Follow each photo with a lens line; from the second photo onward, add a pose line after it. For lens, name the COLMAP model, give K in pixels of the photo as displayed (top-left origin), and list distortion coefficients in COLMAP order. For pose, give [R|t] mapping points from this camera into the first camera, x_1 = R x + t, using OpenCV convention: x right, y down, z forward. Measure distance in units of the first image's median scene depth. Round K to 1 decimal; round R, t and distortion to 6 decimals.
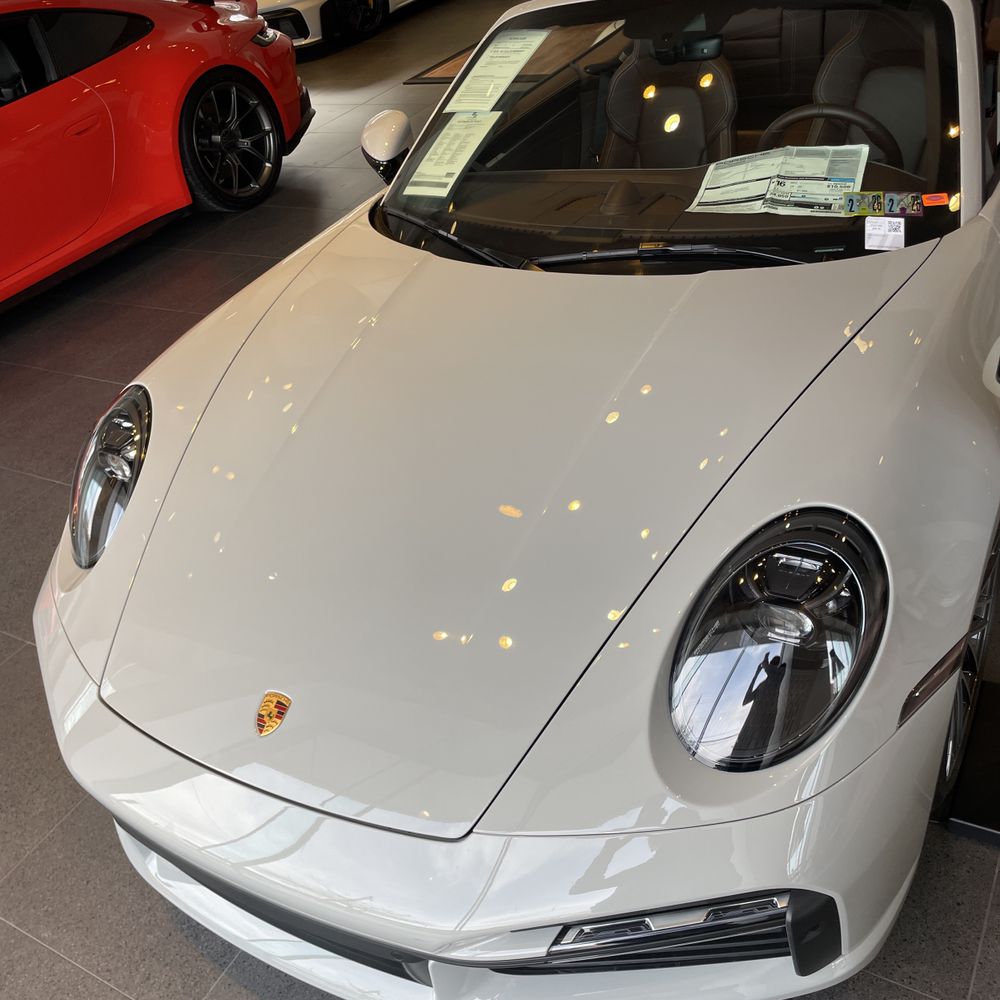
lens RADIAL K [[1027.1, 0, 500.0], [0, 1027.1, 500.0], [0, 0, 1]] dist [0.079093, -0.113401]
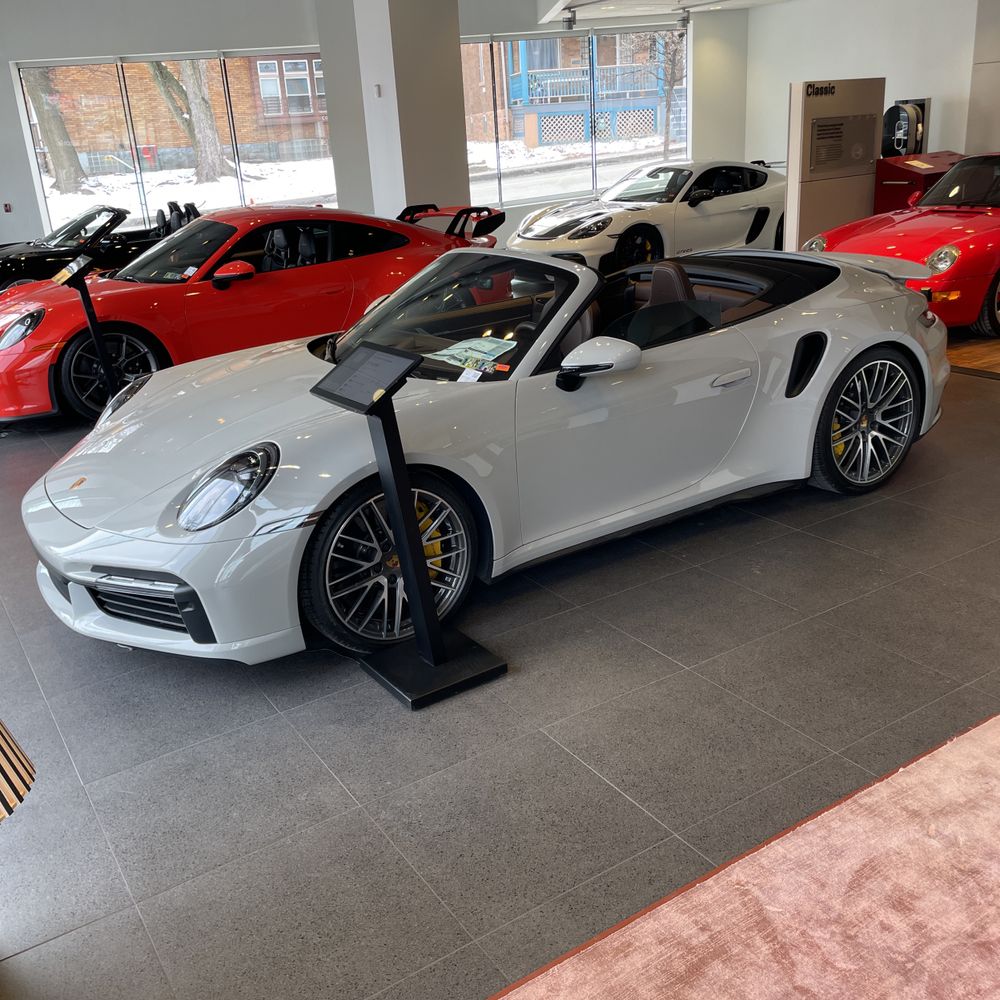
lens RADIAL K [[1050.0, 0, 480.2], [0, 1050.0, 485.5], [0, 0, 1]] dist [0.094832, -0.161288]
pose [[0.873132, 0.249489, -0.418802, 1.271619], [-0.341579, 0.926053, -0.160466, 0.237487], [0.347799, 0.283162, 0.893787, -0.661510]]
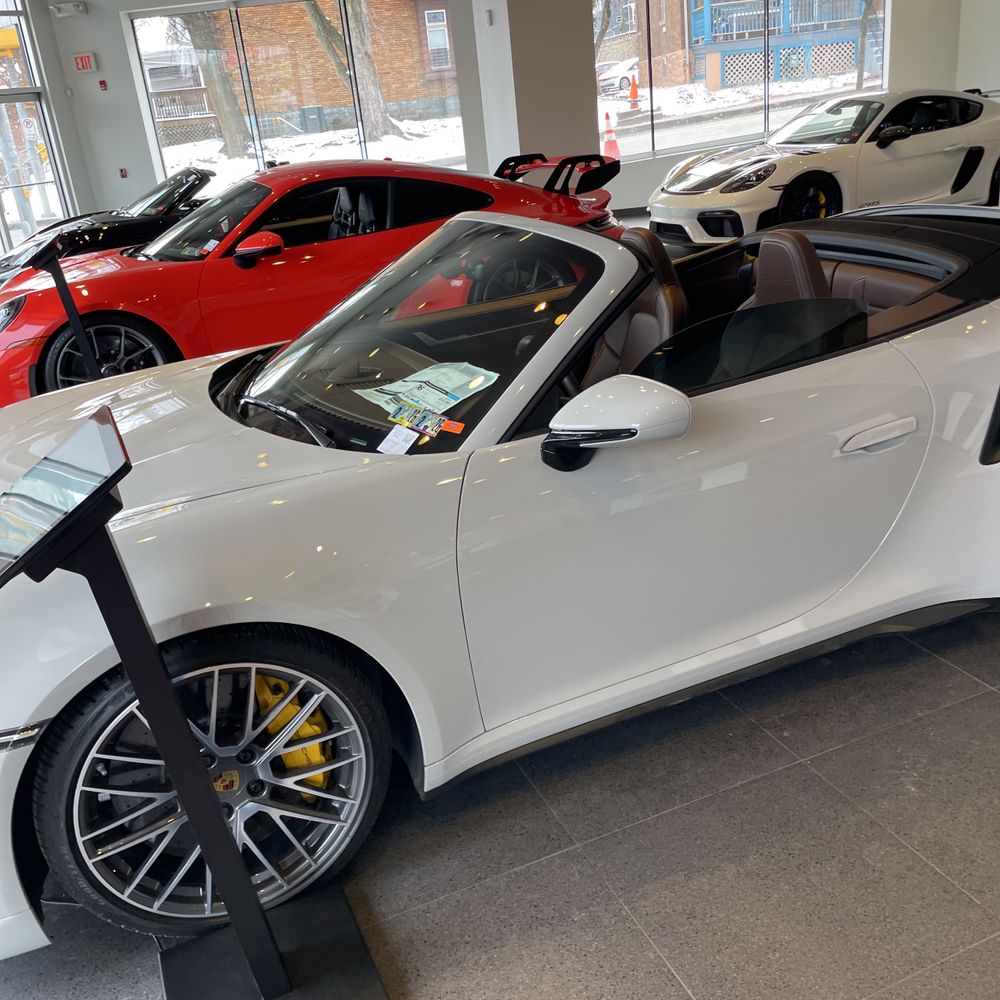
lens RADIAL K [[1027.1, 0, 500.0], [0, 1027.1, 500.0], [0, 0, 1]] dist [0.079093, -0.113401]
pose [[0.788295, 0.294659, -0.540155, 1.088293], [-0.378848, 0.924174, -0.048742, -0.190979], [0.484835, 0.243060, 0.840153, 0.167299]]
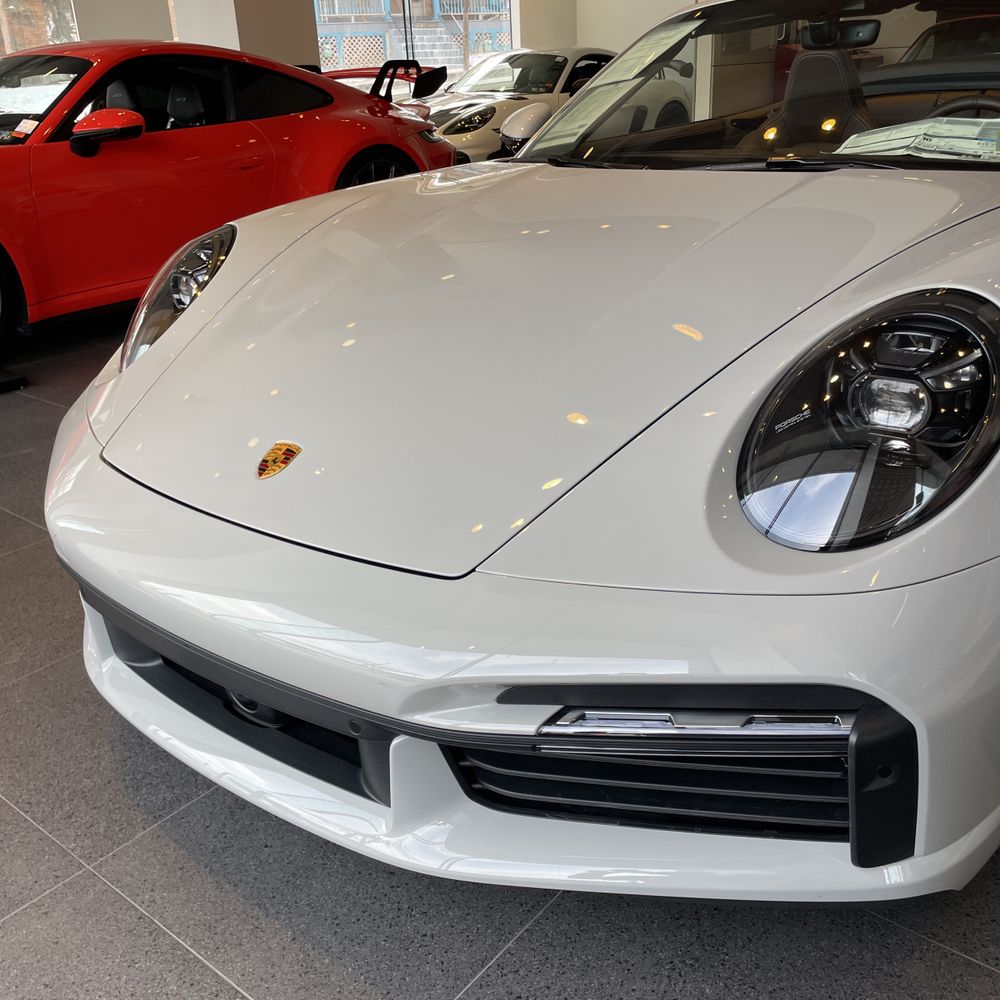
lens RADIAL K [[1027.1, 0, 500.0], [0, 1027.1, 500.0], [0, 0, 1]] dist [0.079093, -0.113401]
pose [[0.979700, 0.170345, -0.105695, 0.051744], [-0.188898, 0.960958, -0.202180, 0.313773], [0.067128, 0.218042, 0.973628, 0.138152]]
